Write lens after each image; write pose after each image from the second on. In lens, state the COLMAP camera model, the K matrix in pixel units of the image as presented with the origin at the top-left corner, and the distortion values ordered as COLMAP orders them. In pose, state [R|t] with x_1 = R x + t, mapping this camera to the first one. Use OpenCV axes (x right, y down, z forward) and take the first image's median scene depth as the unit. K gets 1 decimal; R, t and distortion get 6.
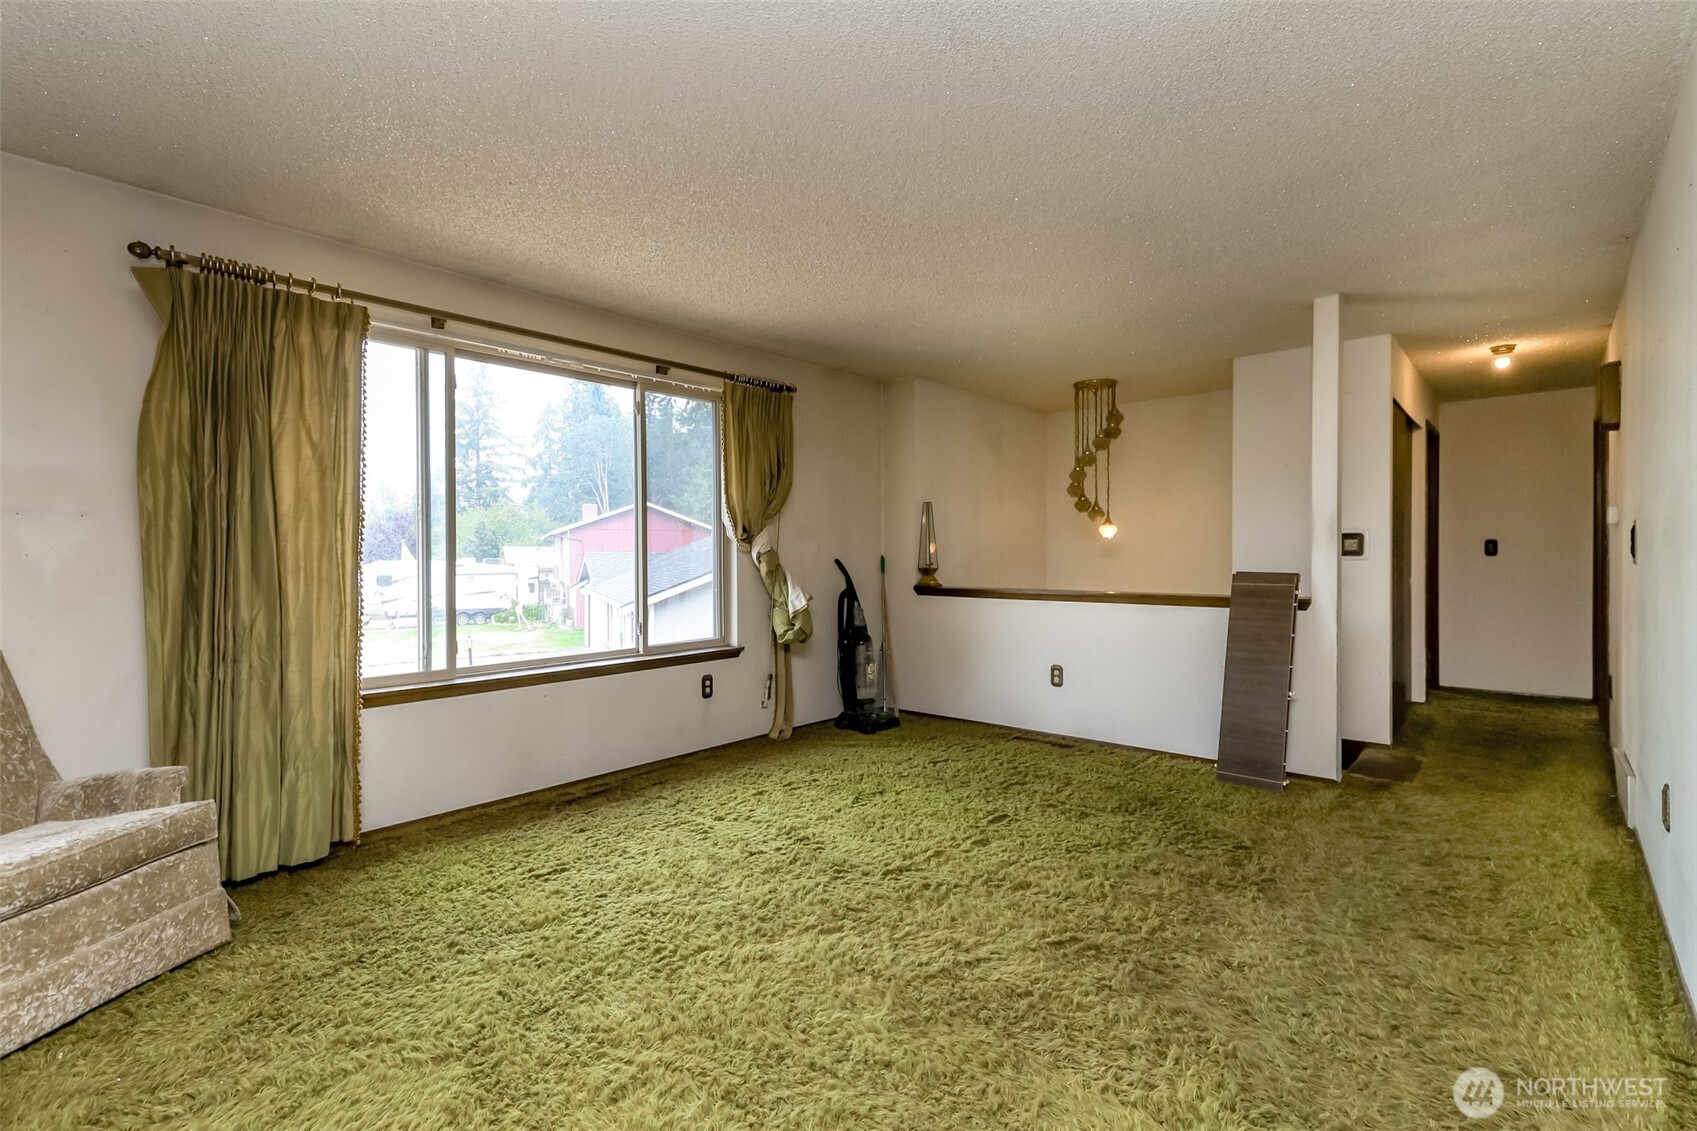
lens RADIAL K [[775.1, 0, 853.0], [0, 775.1, 557.6], [0, 0, 1]] dist [0.010205, -0.000086]
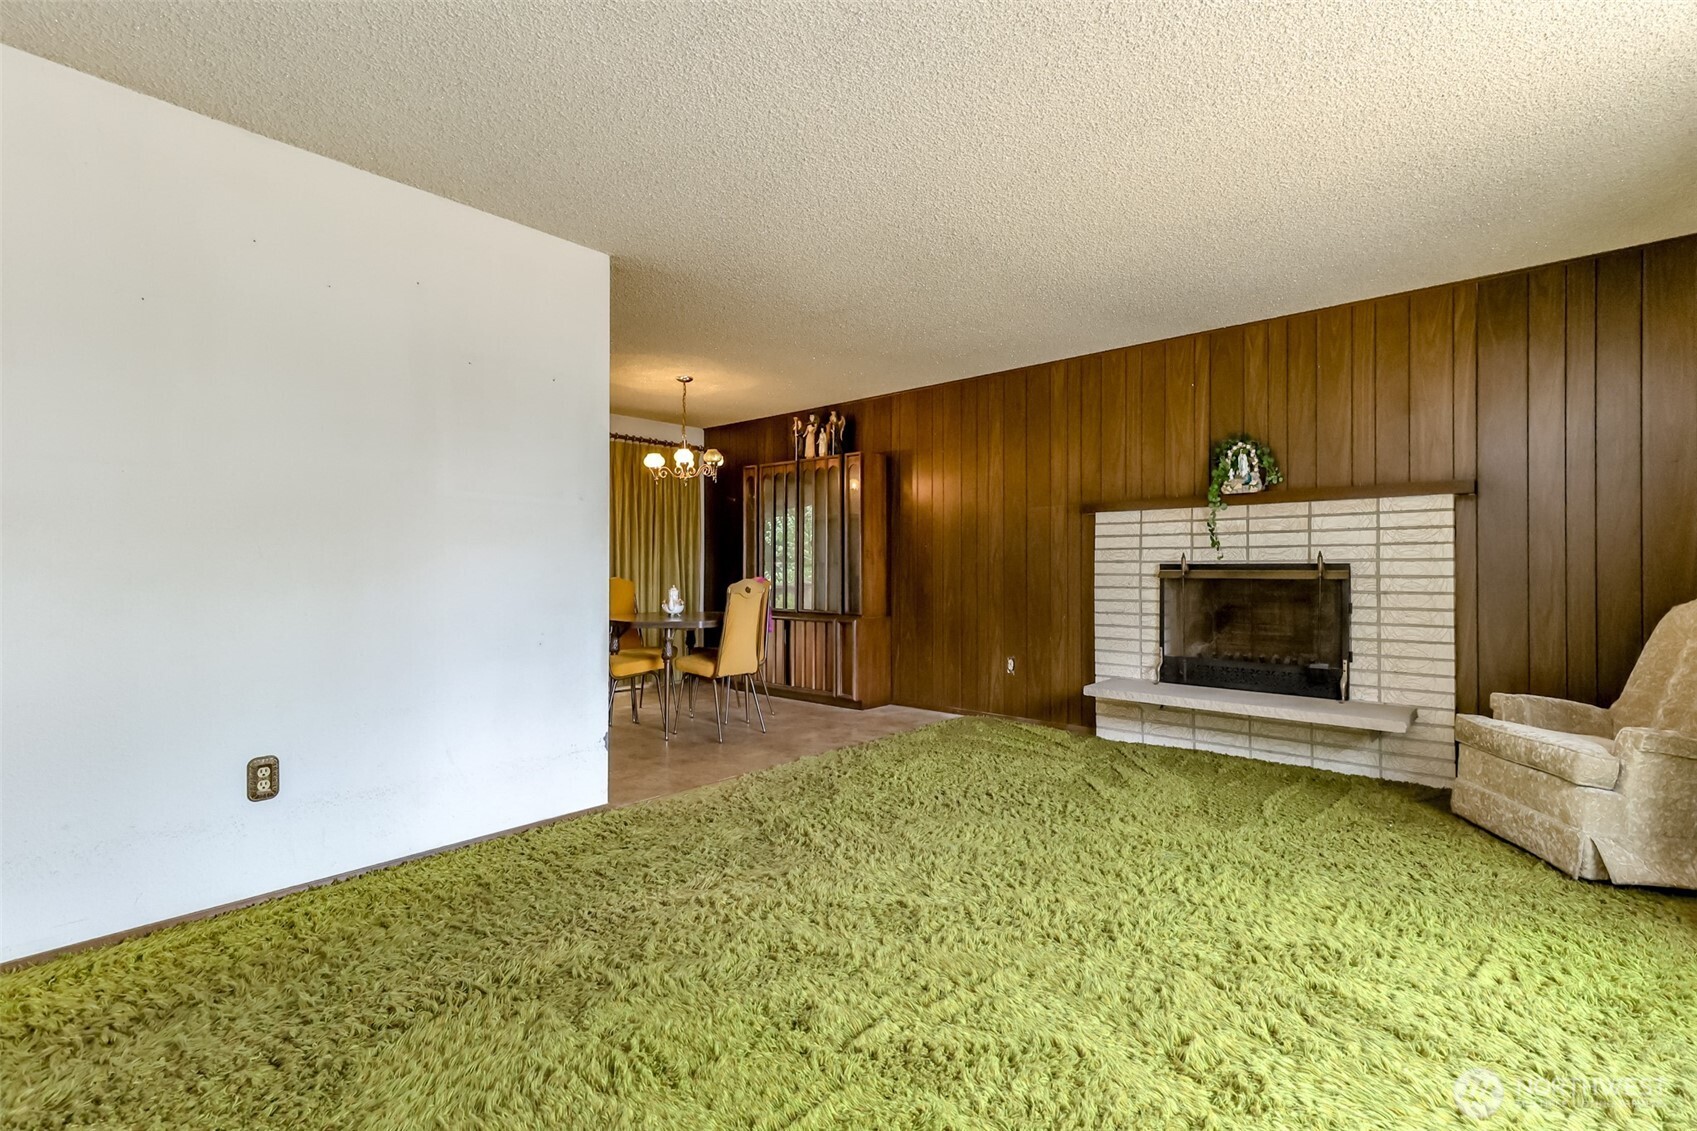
lens RADIAL K [[756.2, 0, 882.8], [0, 756.2, 555.3], [0, 0, 1]] dist [0.014953, -0.000245]
pose [[-0.999474, 0.005782, -0.031899, 0.131477], [0.006085, 0.999937, -0.009432, 0.016336], [0.031842, -0.009621, -0.999447, 1.208398]]
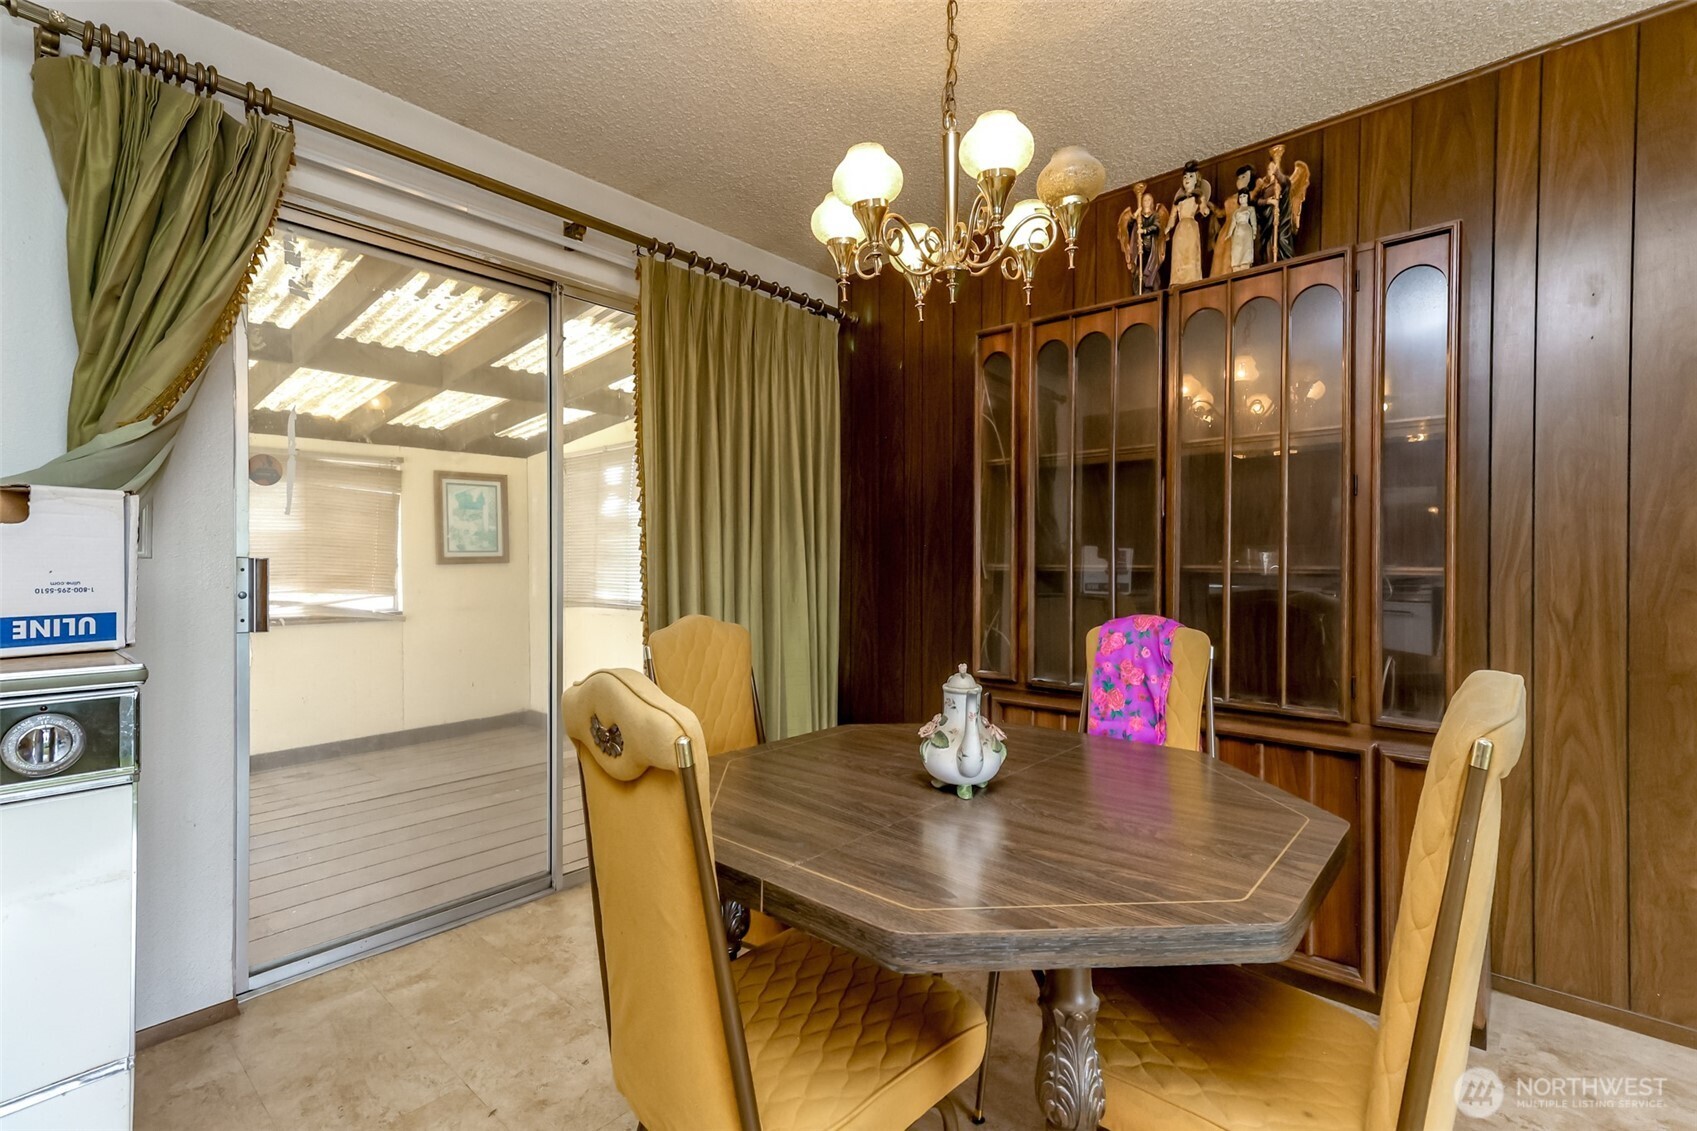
lens RADIAL K [[764.0, 0, 881.9], [0, 764.0, 563.7], [0, 0, 1]] dist [0.018092, 0.000198]
pose [[-0.999731, -0.000424, -0.023202, 0.485358], [-0.000611, 0.999967, 0.008056, 0.009944], [0.023197, 0.008068, -0.999698, 0.226557]]
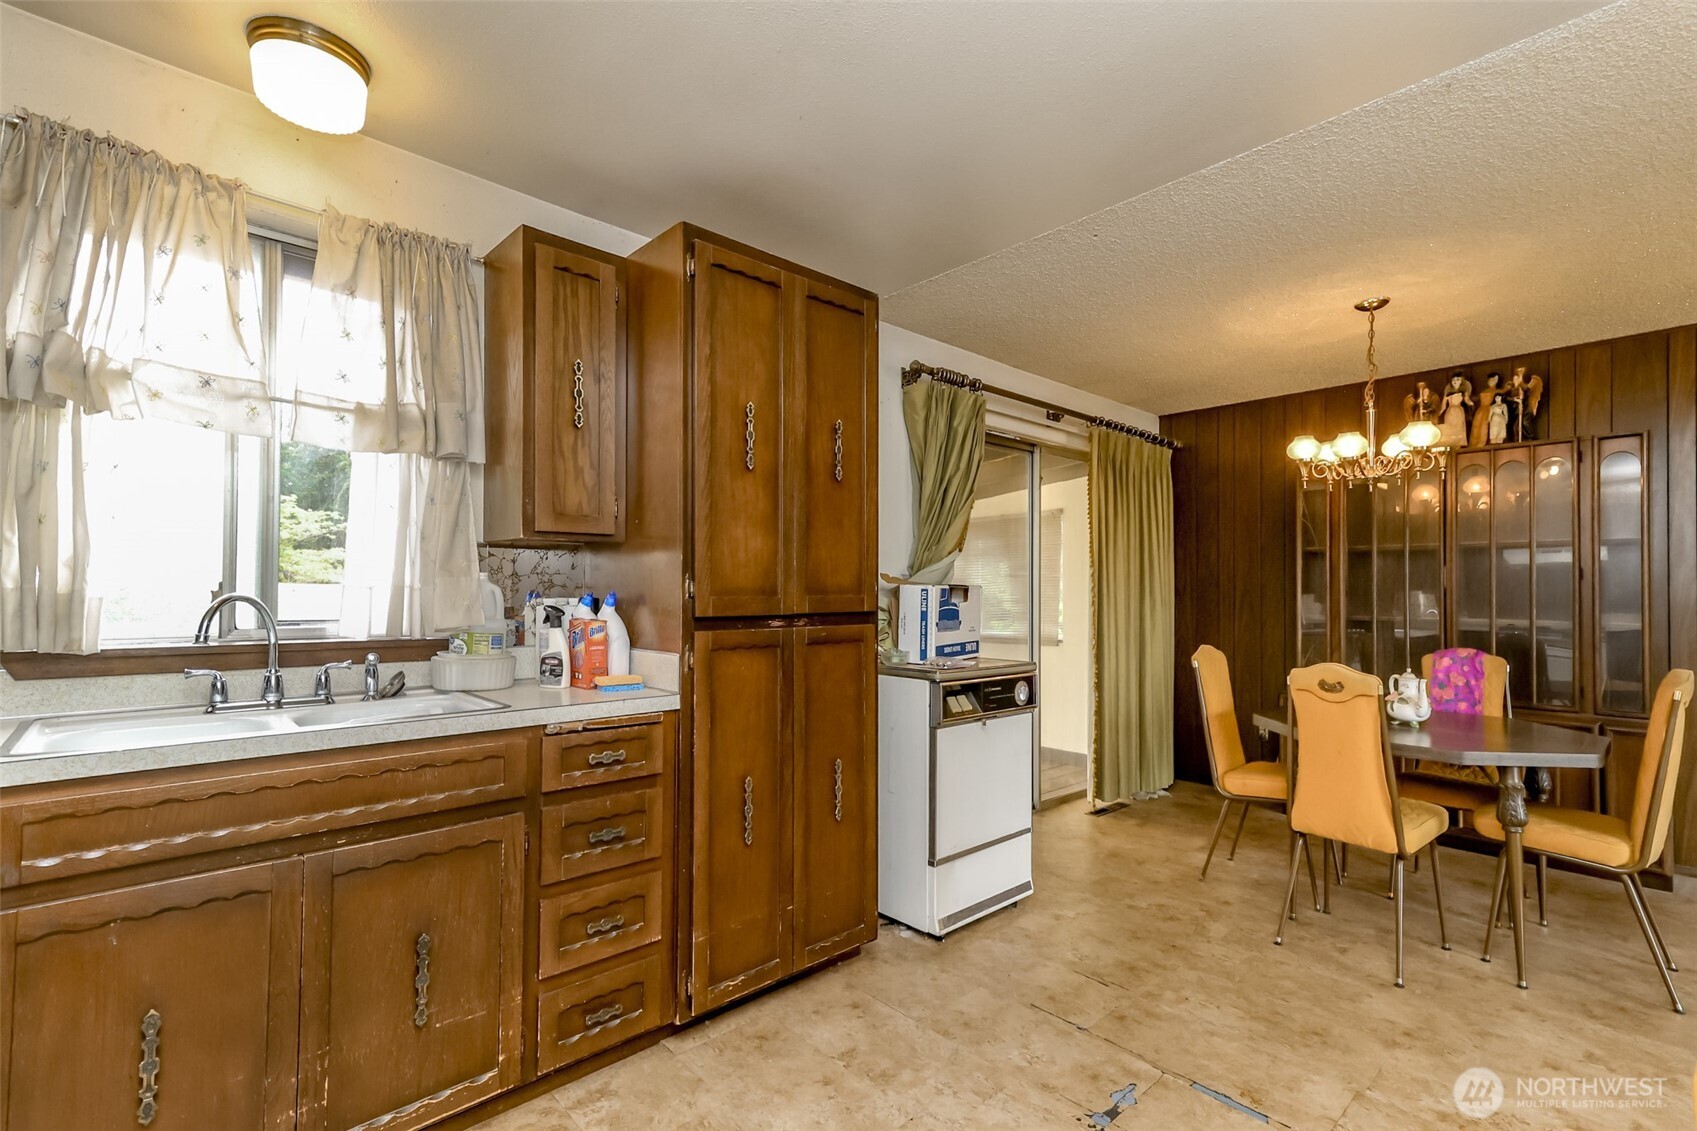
lens RADIAL K [[774.6, 0, 875.8], [0, 774.6, 581.0], [0, 0, 1]] dist [0.018309, -0.000103]
pose [[-0.996234, -0.002756, 0.086658, 0.884482], [-0.003800, 0.999922, -0.011891, -0.016976], [-0.086619, -0.012176, -0.996167, 0.686830]]
